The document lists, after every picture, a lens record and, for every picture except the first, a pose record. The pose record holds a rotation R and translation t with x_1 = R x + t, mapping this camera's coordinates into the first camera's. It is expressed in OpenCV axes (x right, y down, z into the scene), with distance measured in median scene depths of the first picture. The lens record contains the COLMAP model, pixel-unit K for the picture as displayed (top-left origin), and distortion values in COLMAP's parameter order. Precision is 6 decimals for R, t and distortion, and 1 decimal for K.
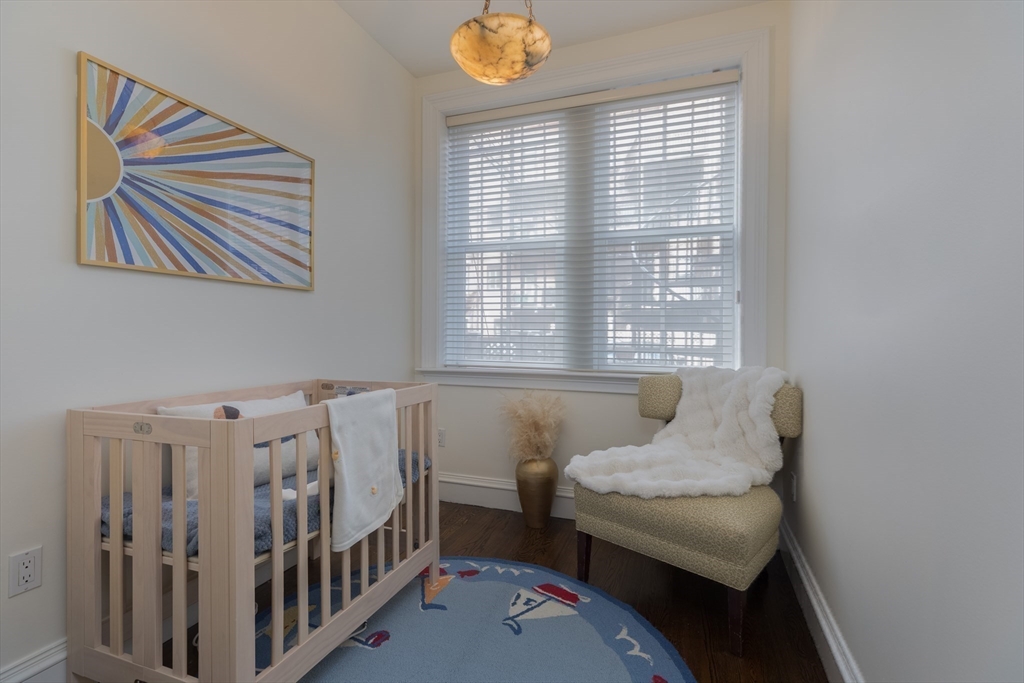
lens RADIAL K [[475.2, 0, 515.3], [0, 475.2, 337.8], [0, 0, 1]] dist [0.005519, -0.000398]
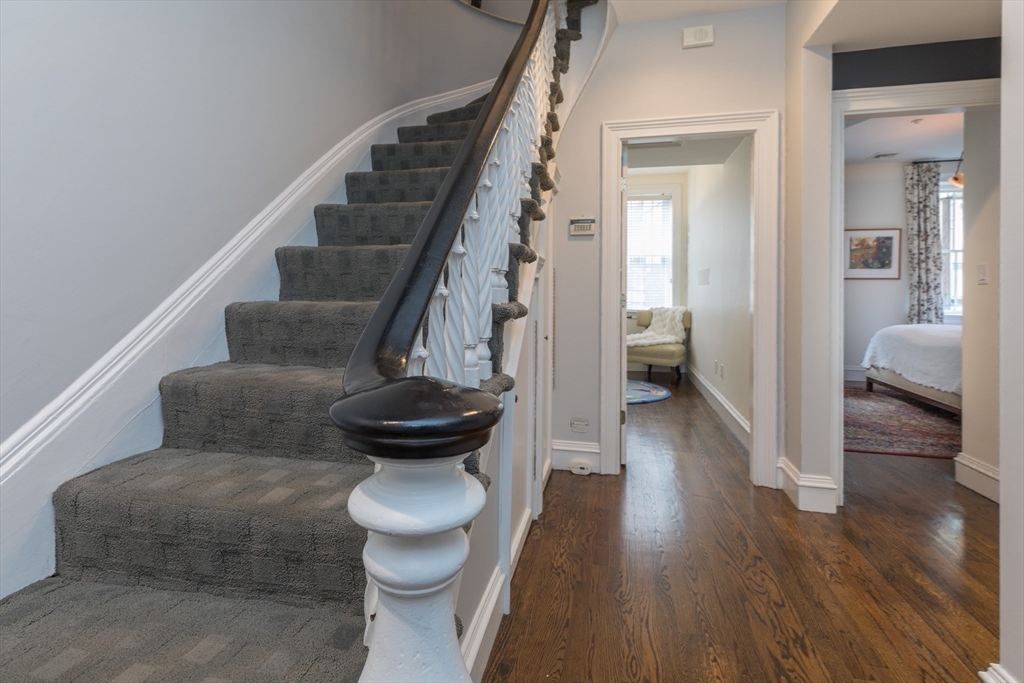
lens RADIAL K [[475.2, 0, 500.6], [0, 475.2, 286.3], [0, 0, 1]] dist [0.005519, -0.000398]
pose [[0.993408, -0.003230, 0.114584, -1.027442], [0.004578, 0.999923, -0.011508, -0.040753], [-0.114538, 0.011956, 0.993347, -2.016851]]
